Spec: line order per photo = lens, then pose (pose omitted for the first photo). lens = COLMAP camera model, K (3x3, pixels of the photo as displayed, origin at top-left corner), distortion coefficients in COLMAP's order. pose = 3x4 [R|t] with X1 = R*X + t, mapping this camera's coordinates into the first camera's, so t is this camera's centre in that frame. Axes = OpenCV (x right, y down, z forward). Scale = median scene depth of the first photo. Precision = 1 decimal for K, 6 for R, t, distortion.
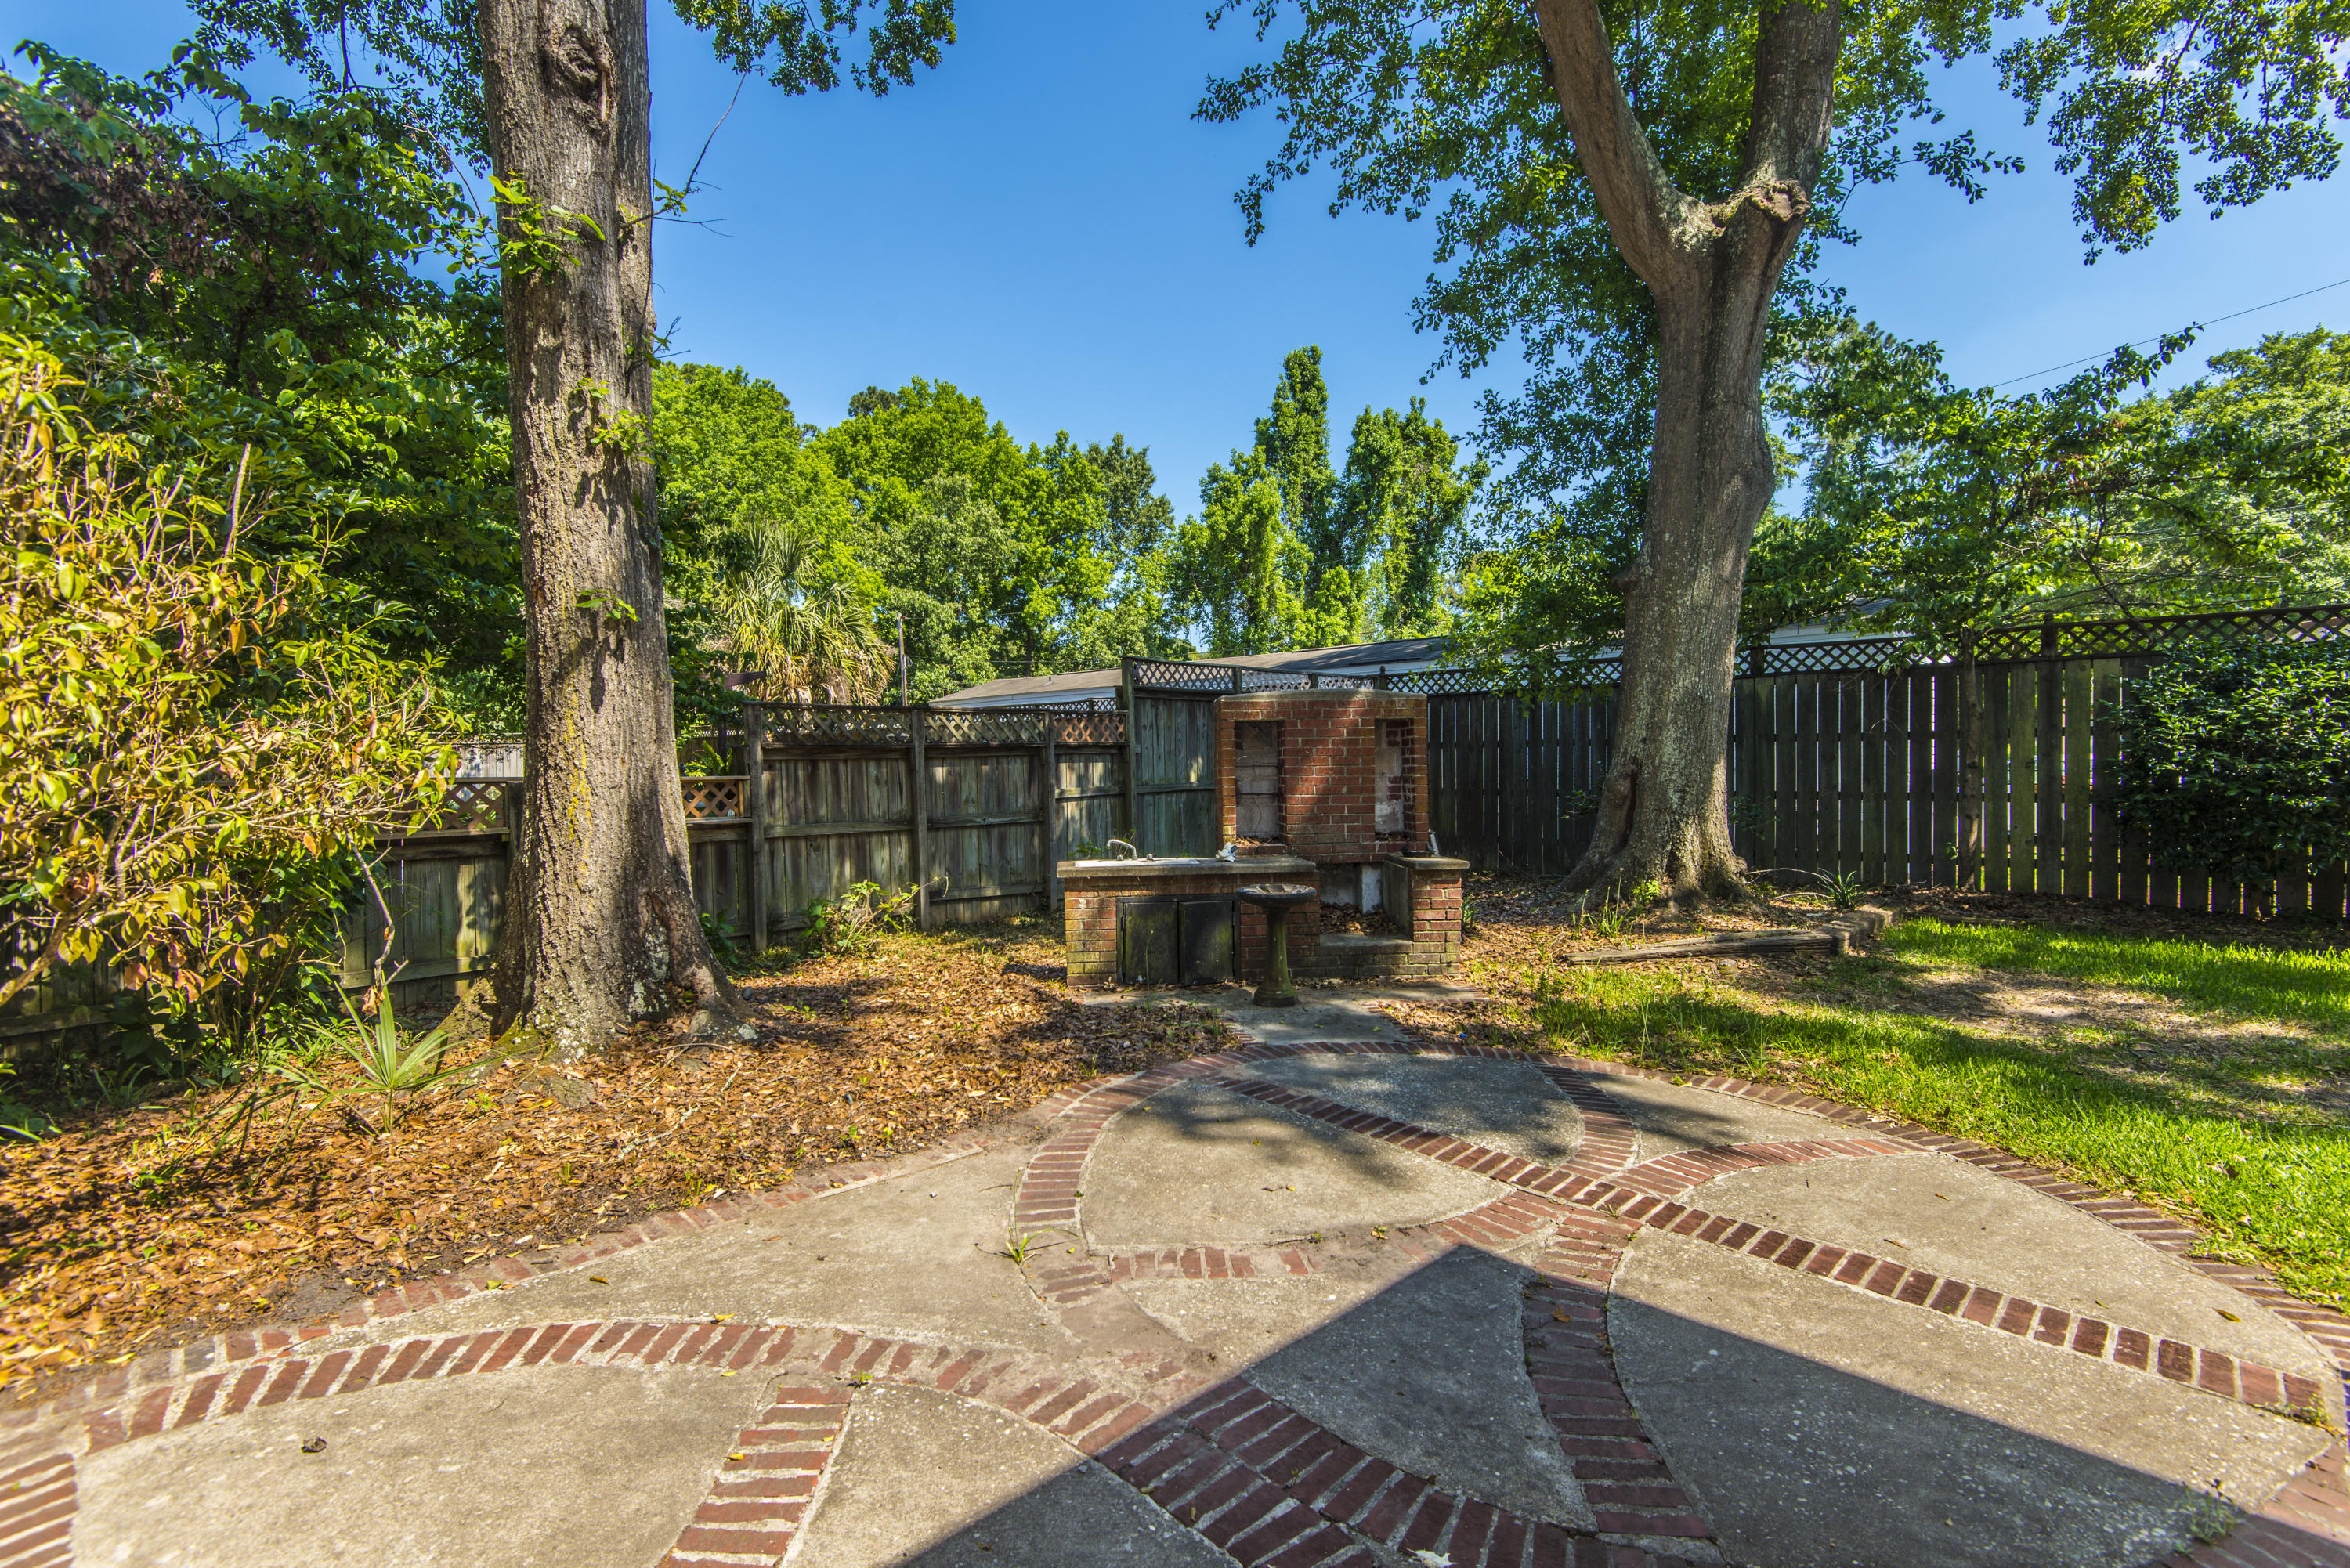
lens RADIAL K [[1060.1, 0, 1179.2], [0, 1060.1, 776.2], [0, 0, 1]] dist [0.021453, -0.011640]
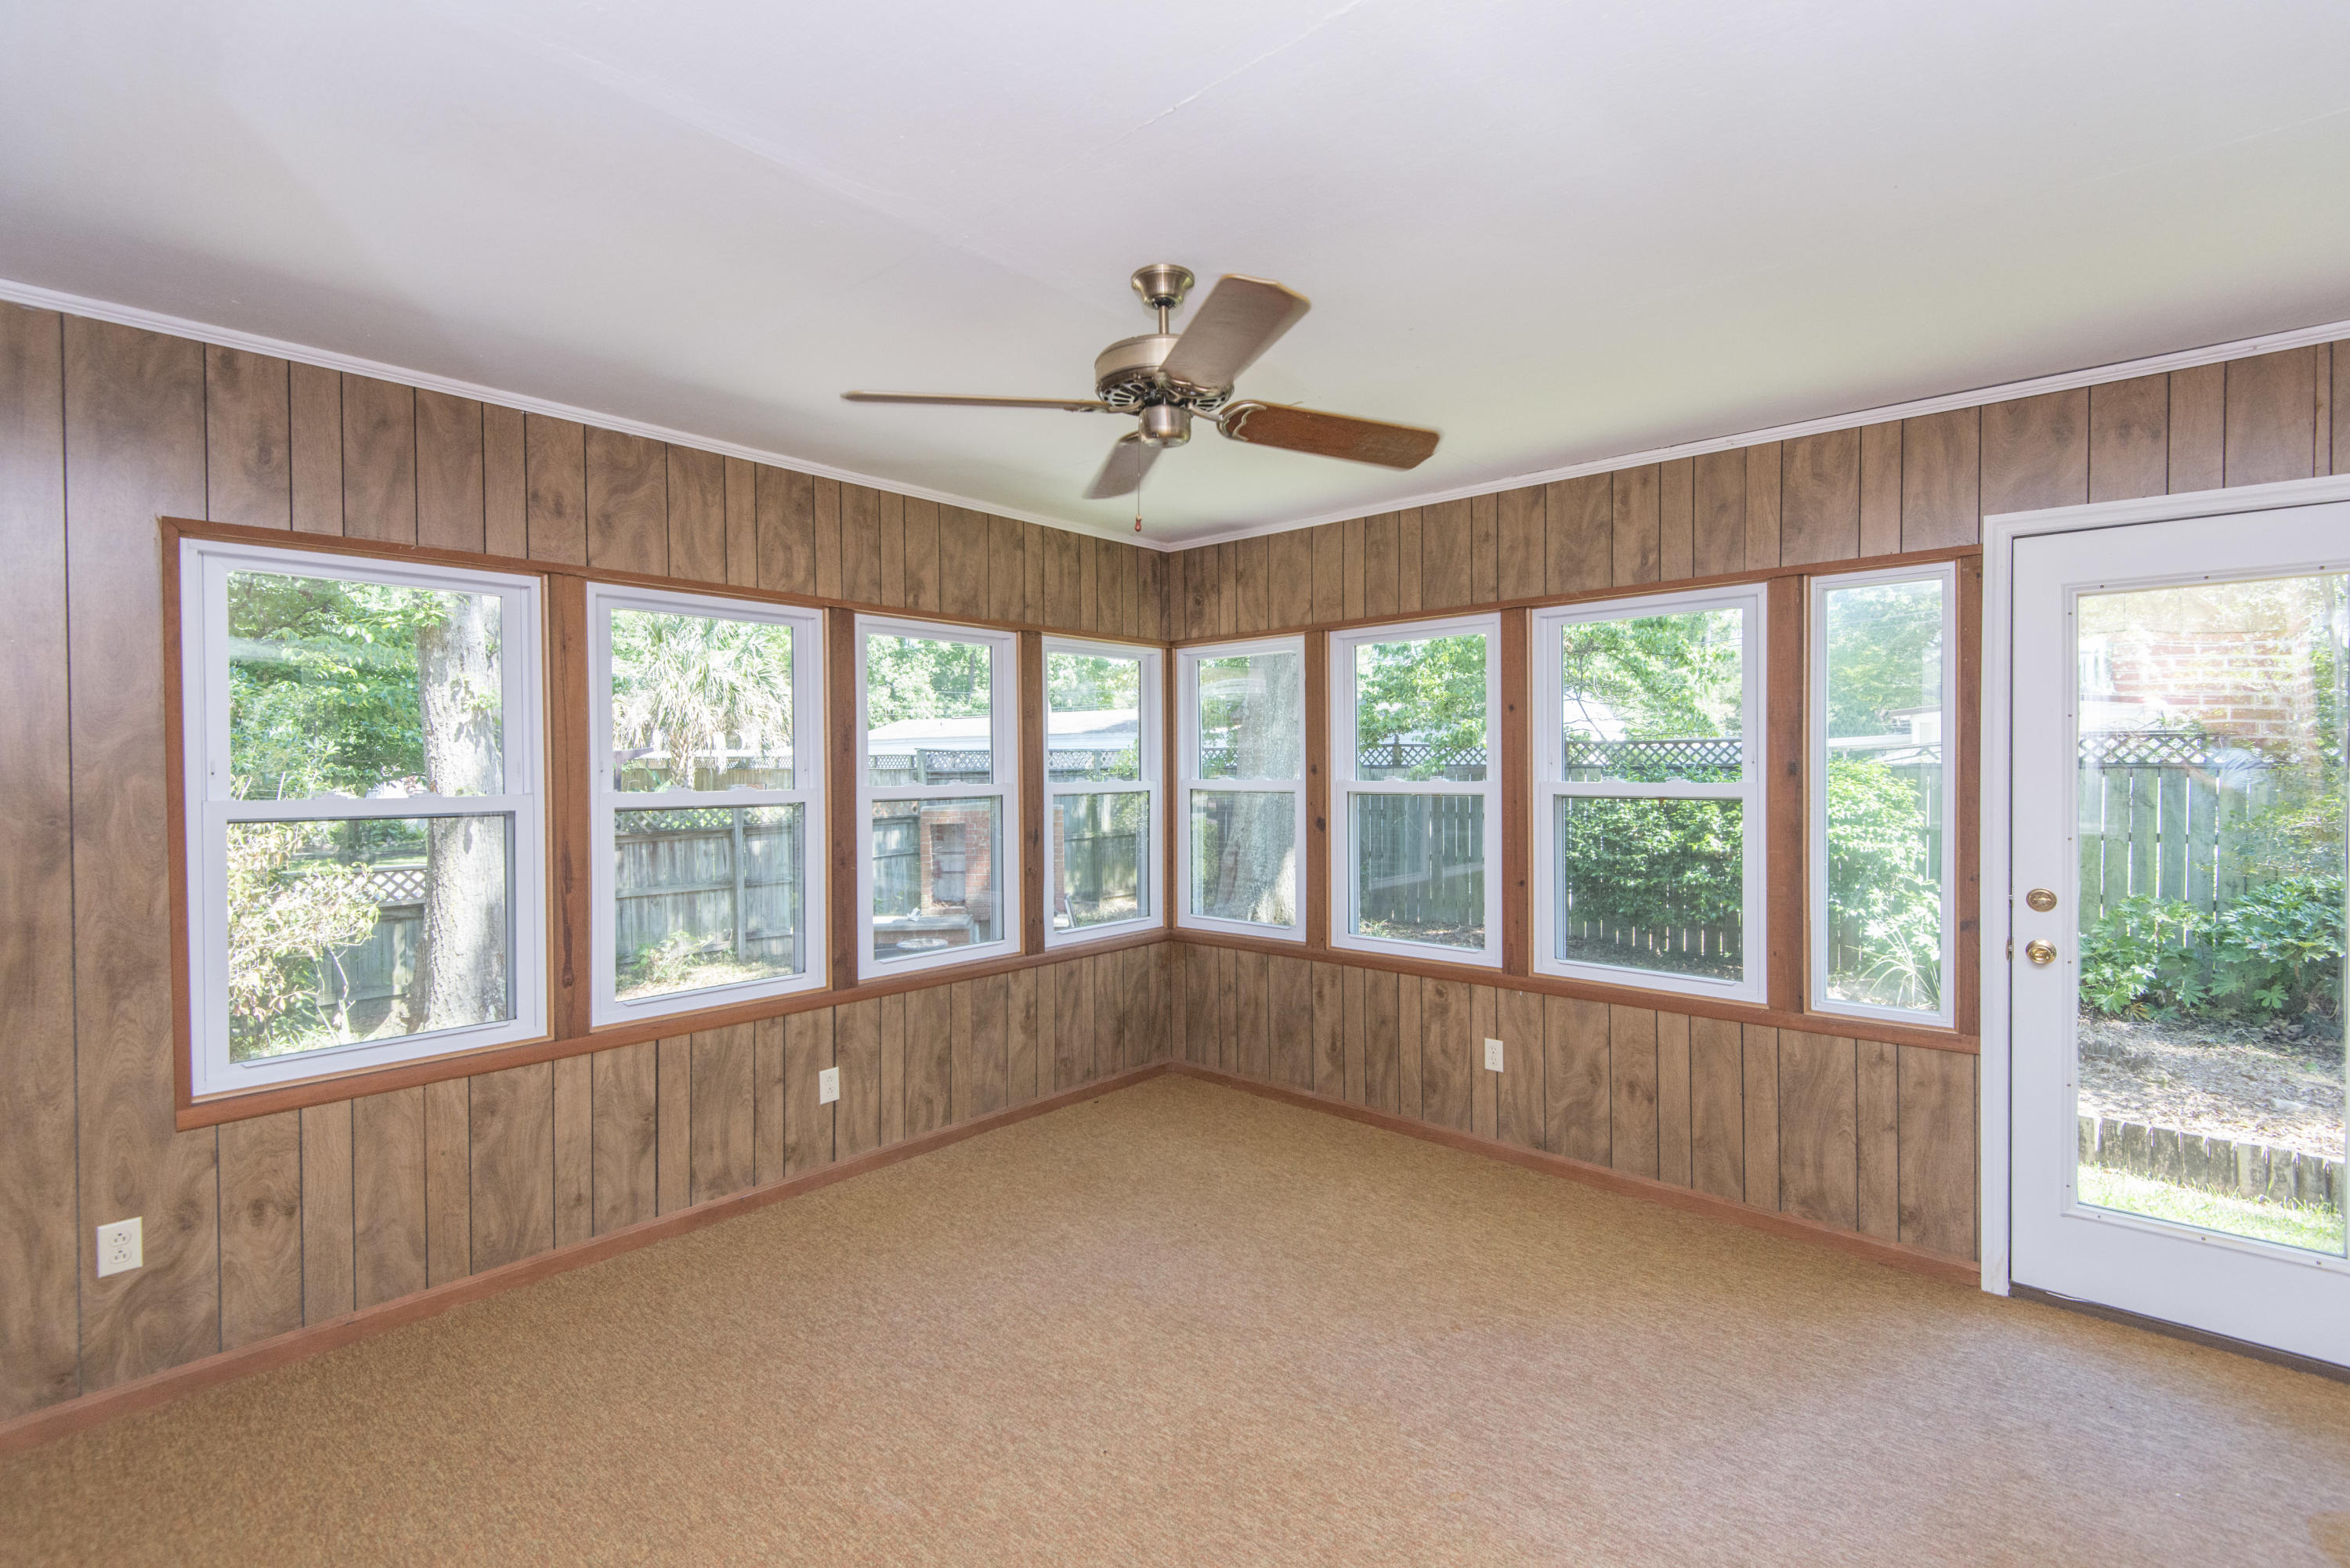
lens RADIAL K [[1060.1, 0, 1180.3], [0, 1060.1, 775.2], [0, 0, 1]] dist [0.019739, -0.012003]
pose [[0.999697, 0.007111, 0.023571, 0.117700], [-0.007028, 0.999969, -0.003597, -0.037860], [-0.023596, 0.003430, 0.999716, -0.158375]]
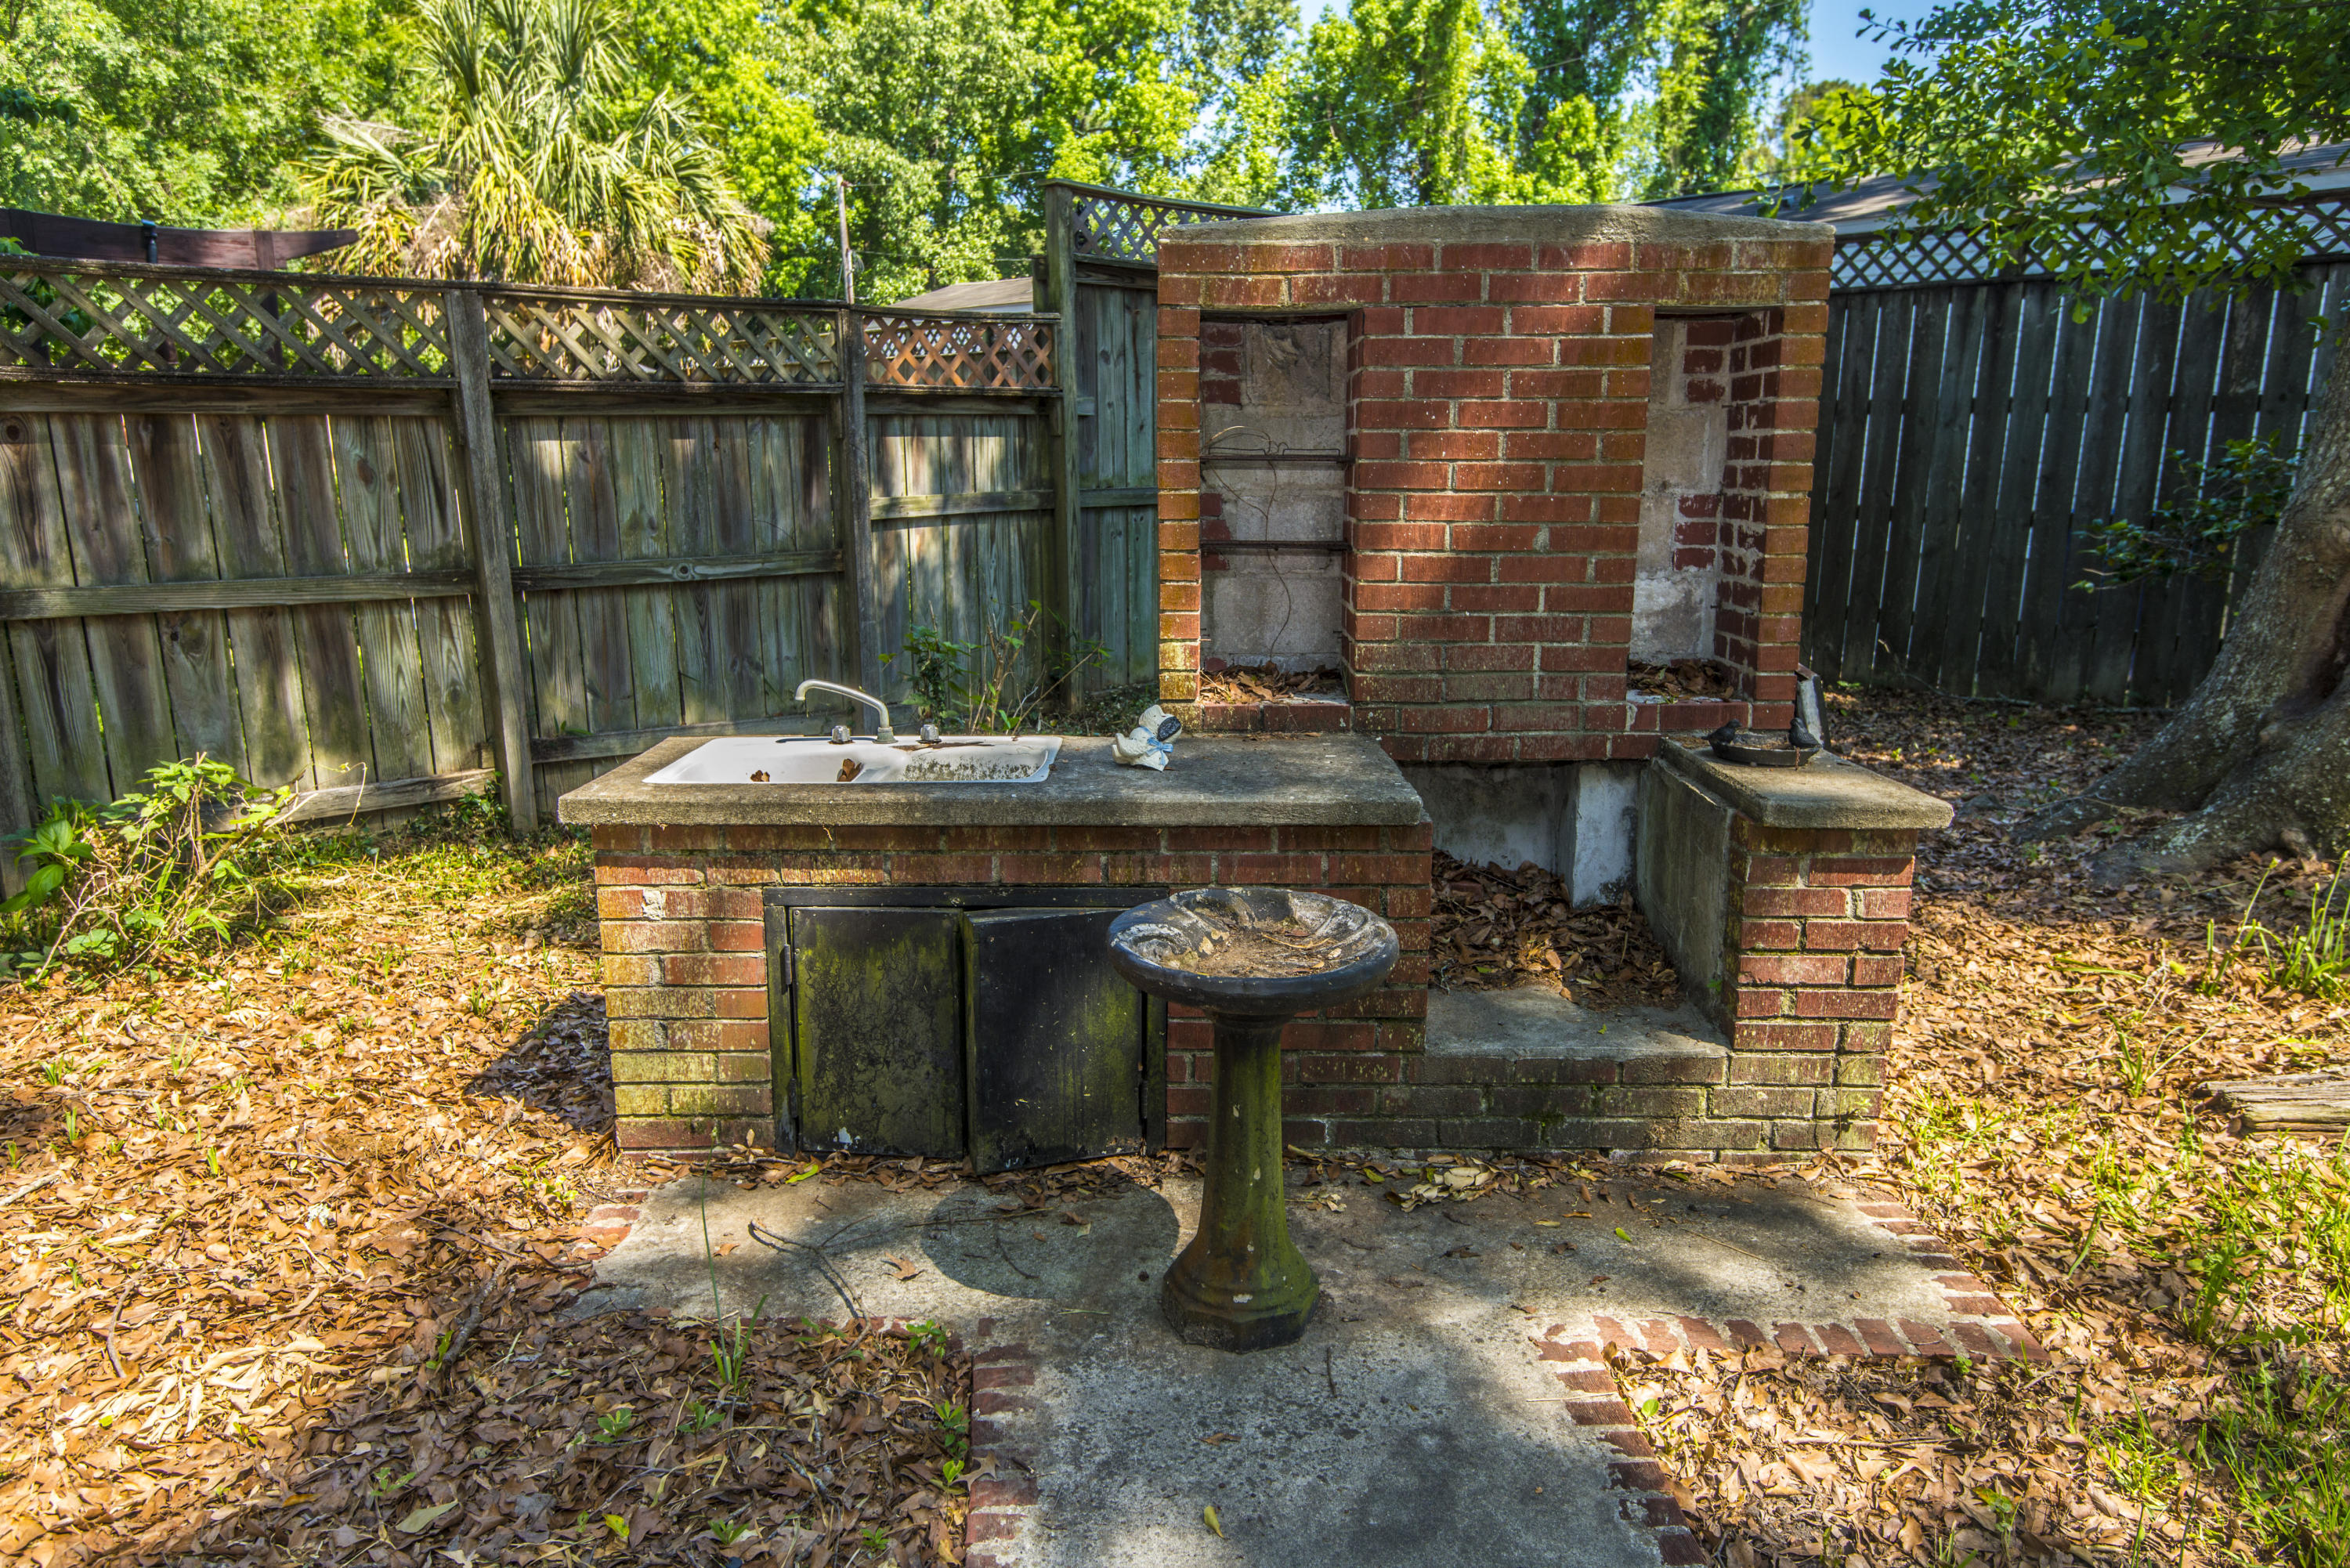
lens RADIAL K [[1545.6, 0, 1175.0], [0, 1545.6, 784.0], [0, 0, 1]] dist [0.010930, 0.001008]
pose [[0.996067, 0.034988, -0.081397, 0.027785], [-0.017308, 0.977863, 0.208529, -0.003116], [0.086891, -0.206300, 0.974623, 0.167605]]
